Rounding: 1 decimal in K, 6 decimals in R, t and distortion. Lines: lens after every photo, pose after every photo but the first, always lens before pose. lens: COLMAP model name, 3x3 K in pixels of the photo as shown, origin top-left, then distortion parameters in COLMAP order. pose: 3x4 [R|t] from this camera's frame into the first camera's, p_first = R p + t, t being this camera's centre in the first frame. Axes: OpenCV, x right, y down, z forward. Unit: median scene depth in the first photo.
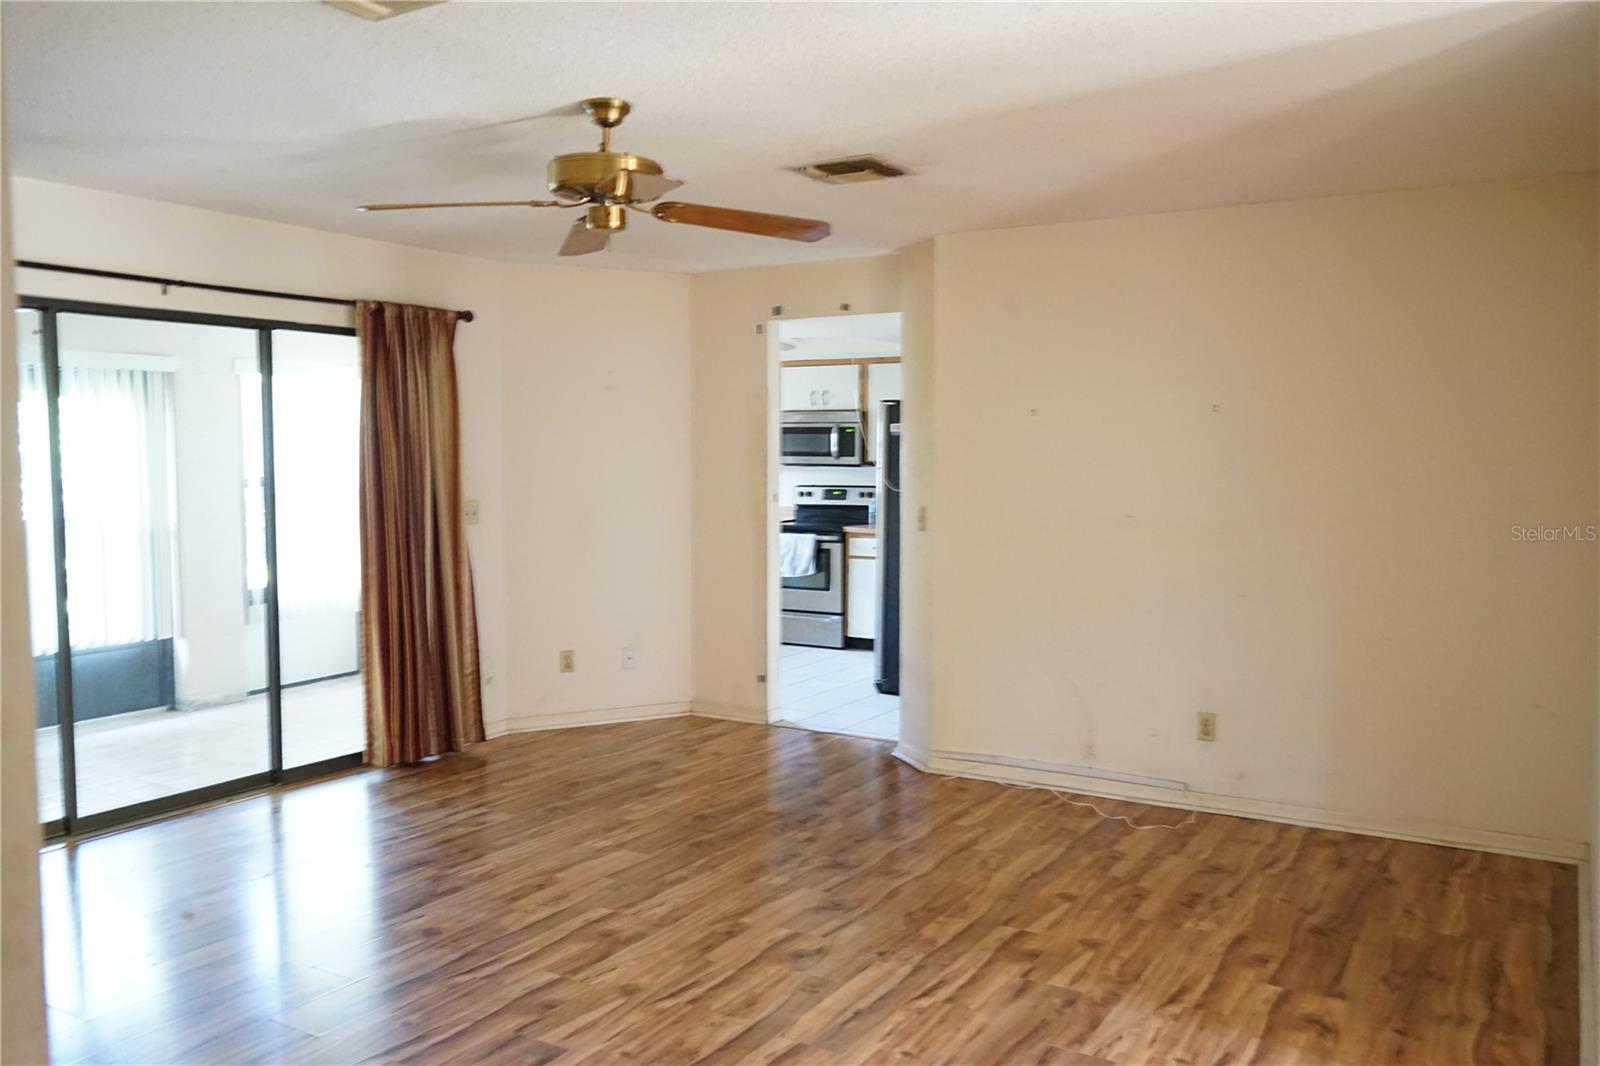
lens RADIAL K [[1254.6, 0, 744.2], [0, 1254.6, 537.9], [0, 0, 1]] dist [-0.014387, 0.028164]
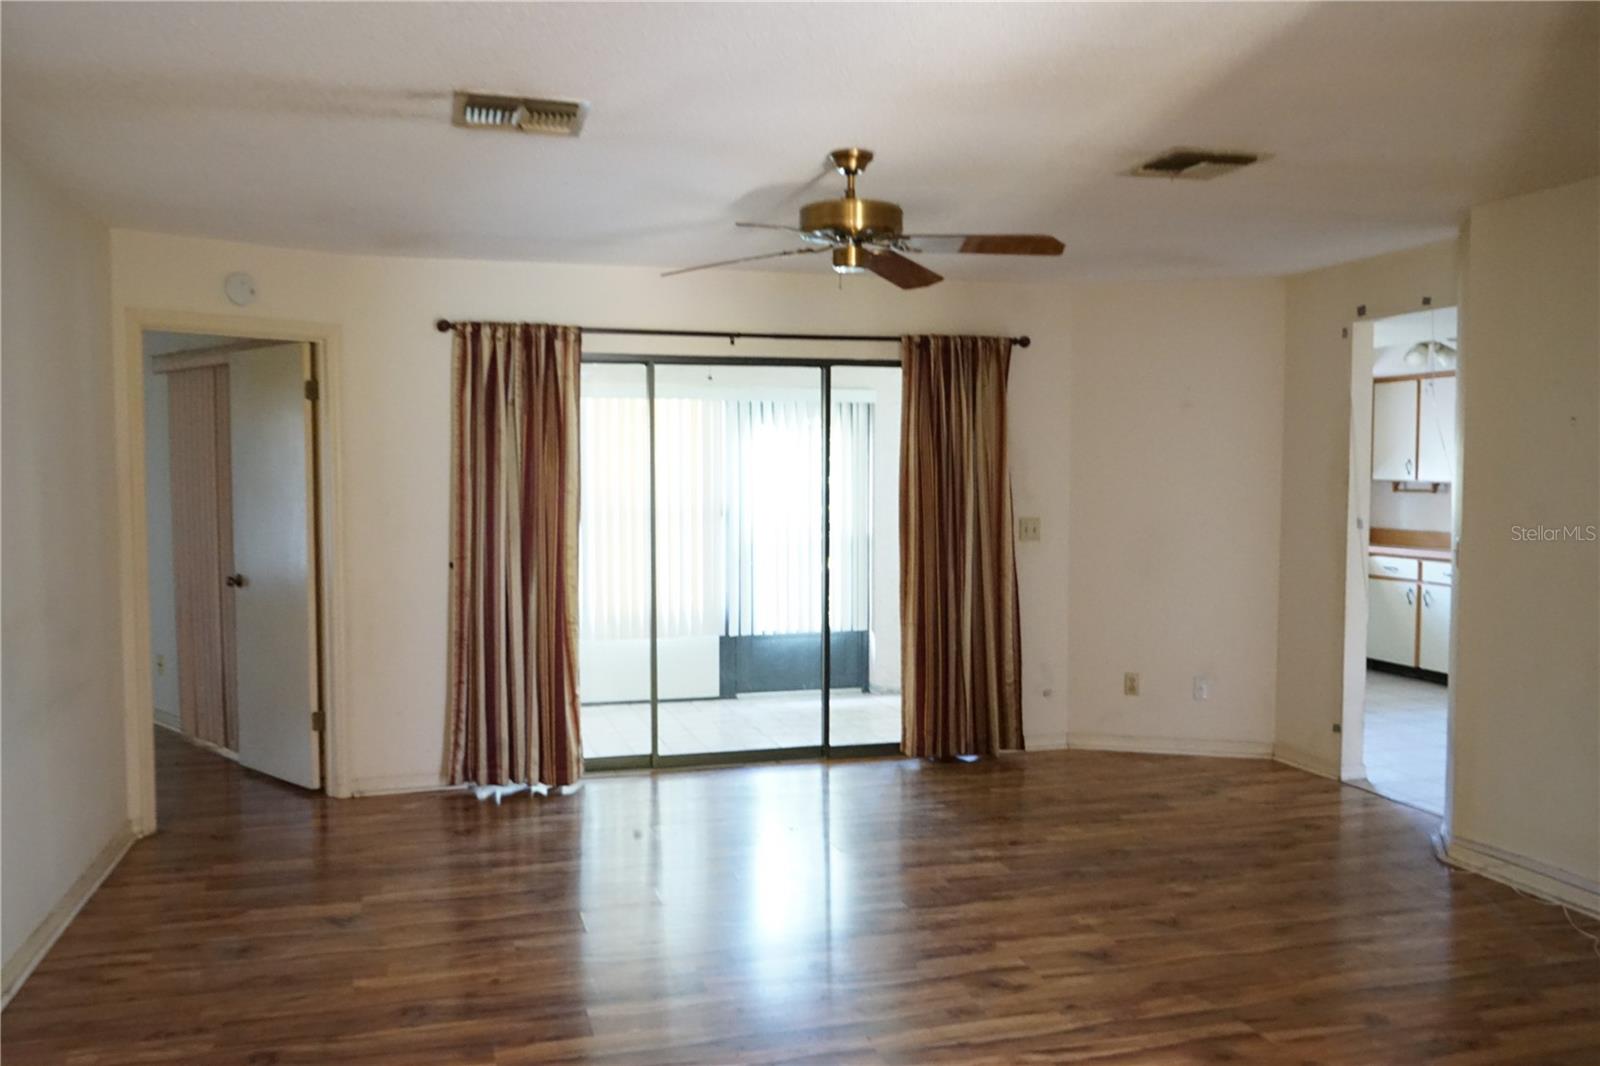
lens RADIAL K [[1254.6, 0, 780.1], [0, 1254.6, 538.0], [0, 0, 1]] dist [-0.014387, 0.028164]
pose [[0.752949, 0.034807, -0.657158, 0.354279], [-0.044330, 0.999015, 0.002122, -0.007263], [0.656584, 0.027534, 0.753750, 0.090441]]
